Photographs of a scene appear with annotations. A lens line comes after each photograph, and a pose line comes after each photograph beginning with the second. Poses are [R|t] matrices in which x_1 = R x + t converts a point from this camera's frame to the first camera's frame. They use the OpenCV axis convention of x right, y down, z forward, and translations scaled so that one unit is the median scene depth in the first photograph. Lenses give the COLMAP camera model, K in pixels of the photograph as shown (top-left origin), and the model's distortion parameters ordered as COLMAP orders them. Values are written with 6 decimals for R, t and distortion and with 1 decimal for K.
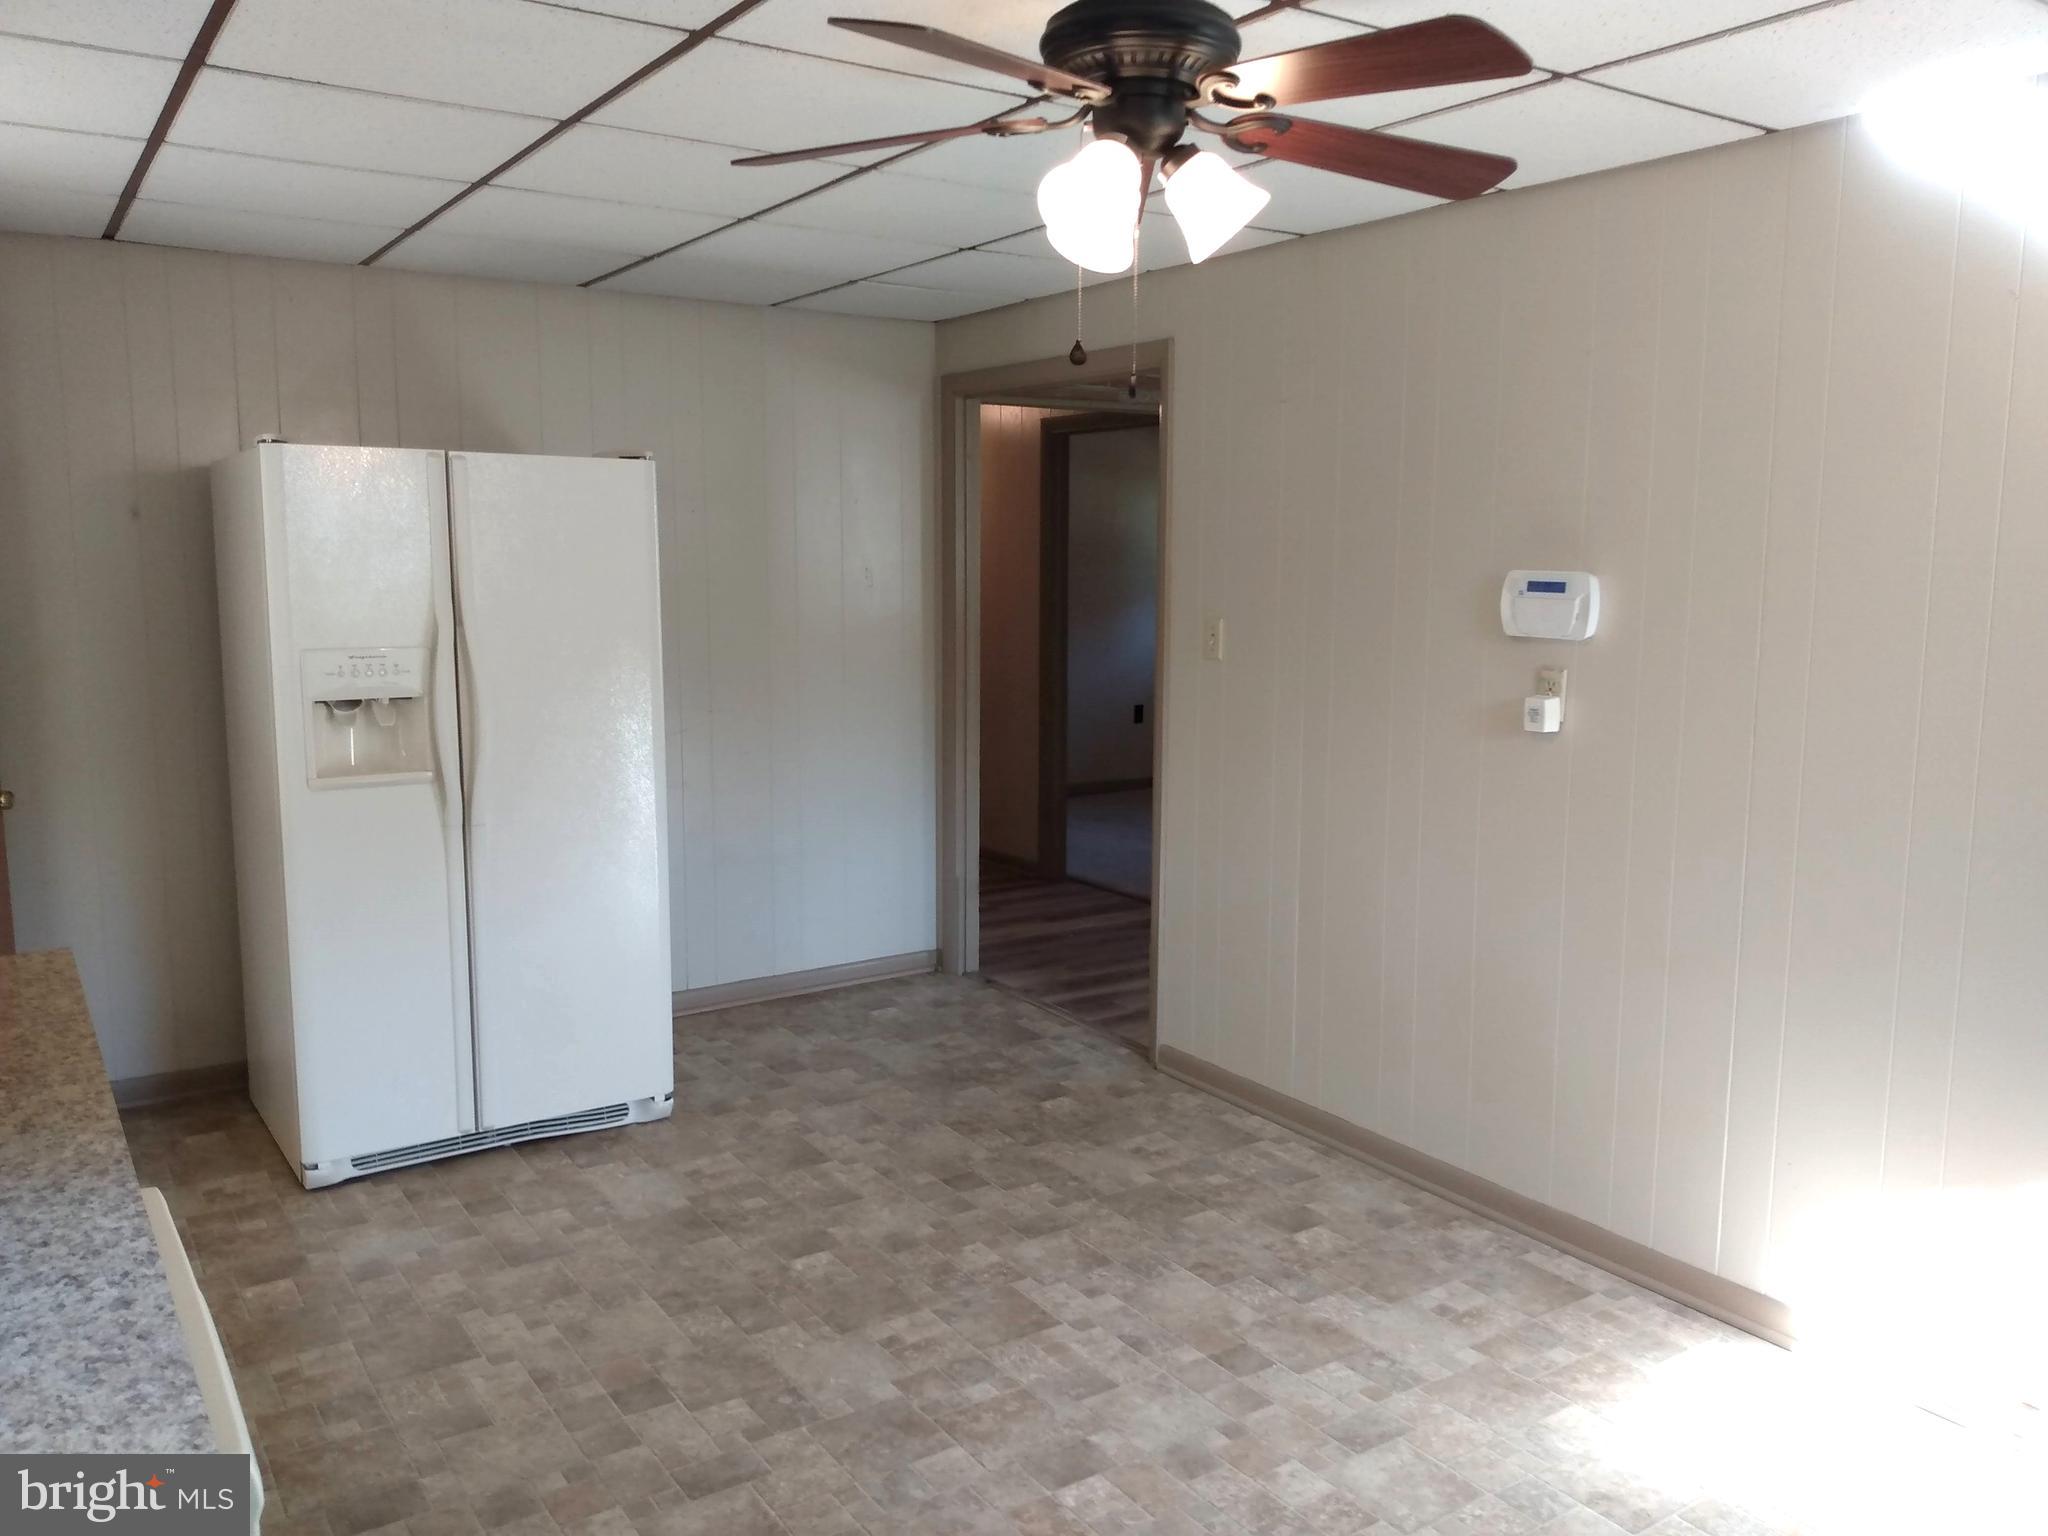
lens RADIAL K [[1607.8, 0, 986.0], [0, 1607.8, 768.2], [0, 0, 1]] dist [0.111652, -0.169743]
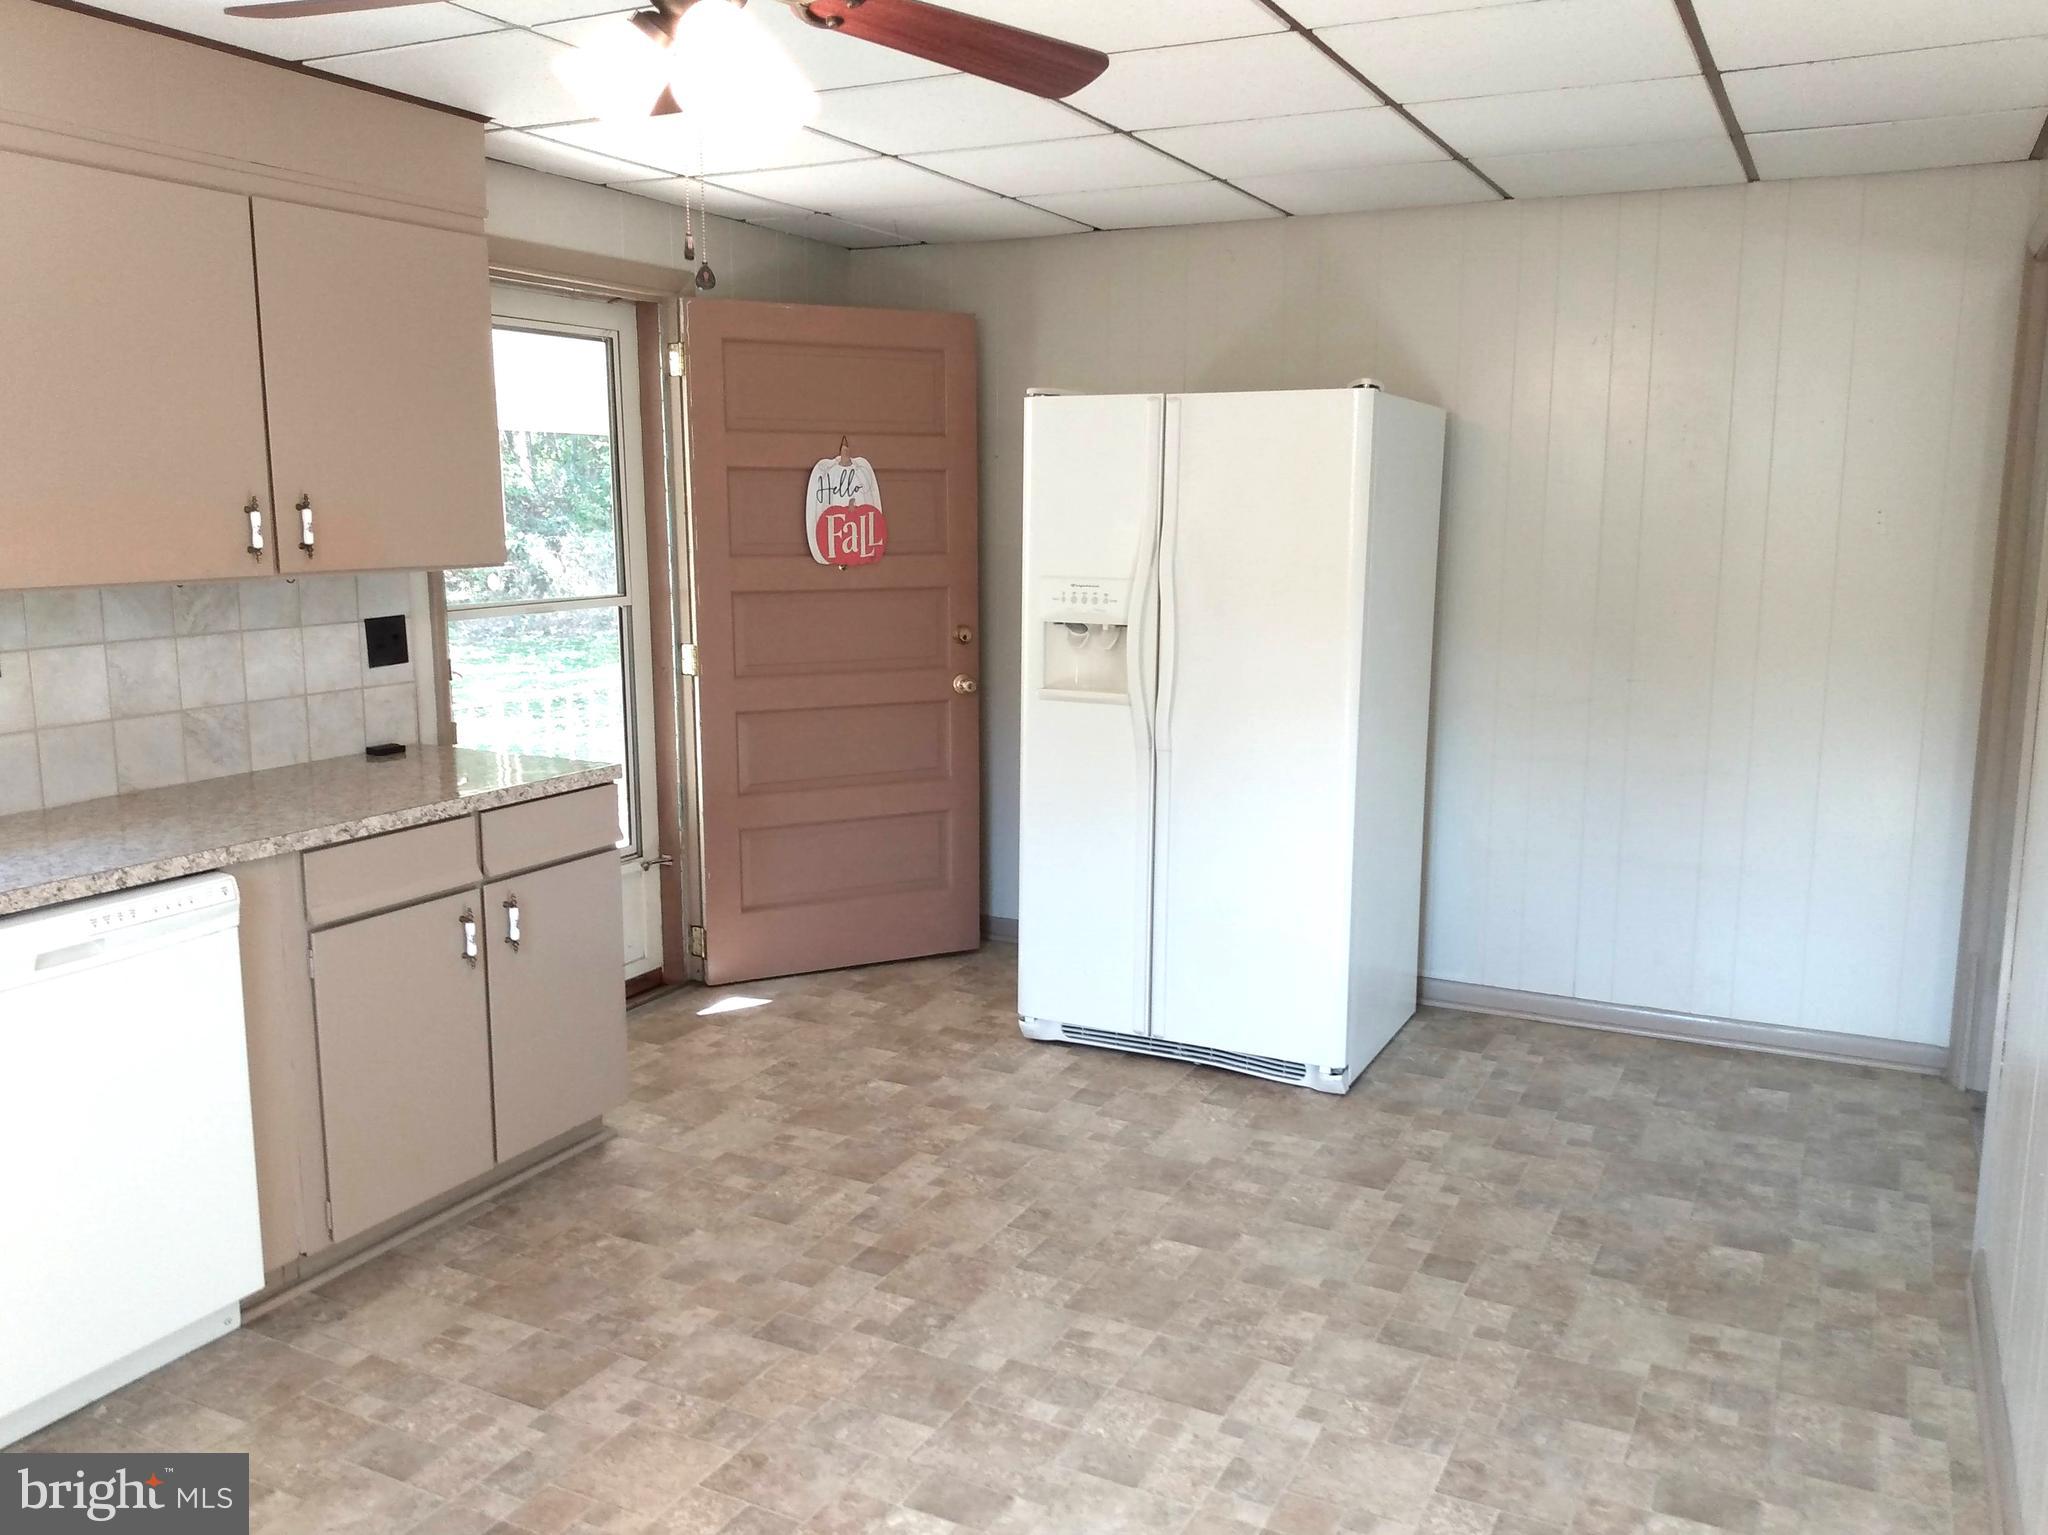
lens RADIAL K [[1607.8, 0, 986.0], [0, 1607.8, 767.7], [0, 0, 1]] dist [0.111652, -0.169743]
pose [[0.499527, 0.146792, -0.853771, 0.536684], [-0.124987, 0.987440, 0.096647, -0.042307], [0.857234, 0.058433, 0.511600, 0.370980]]
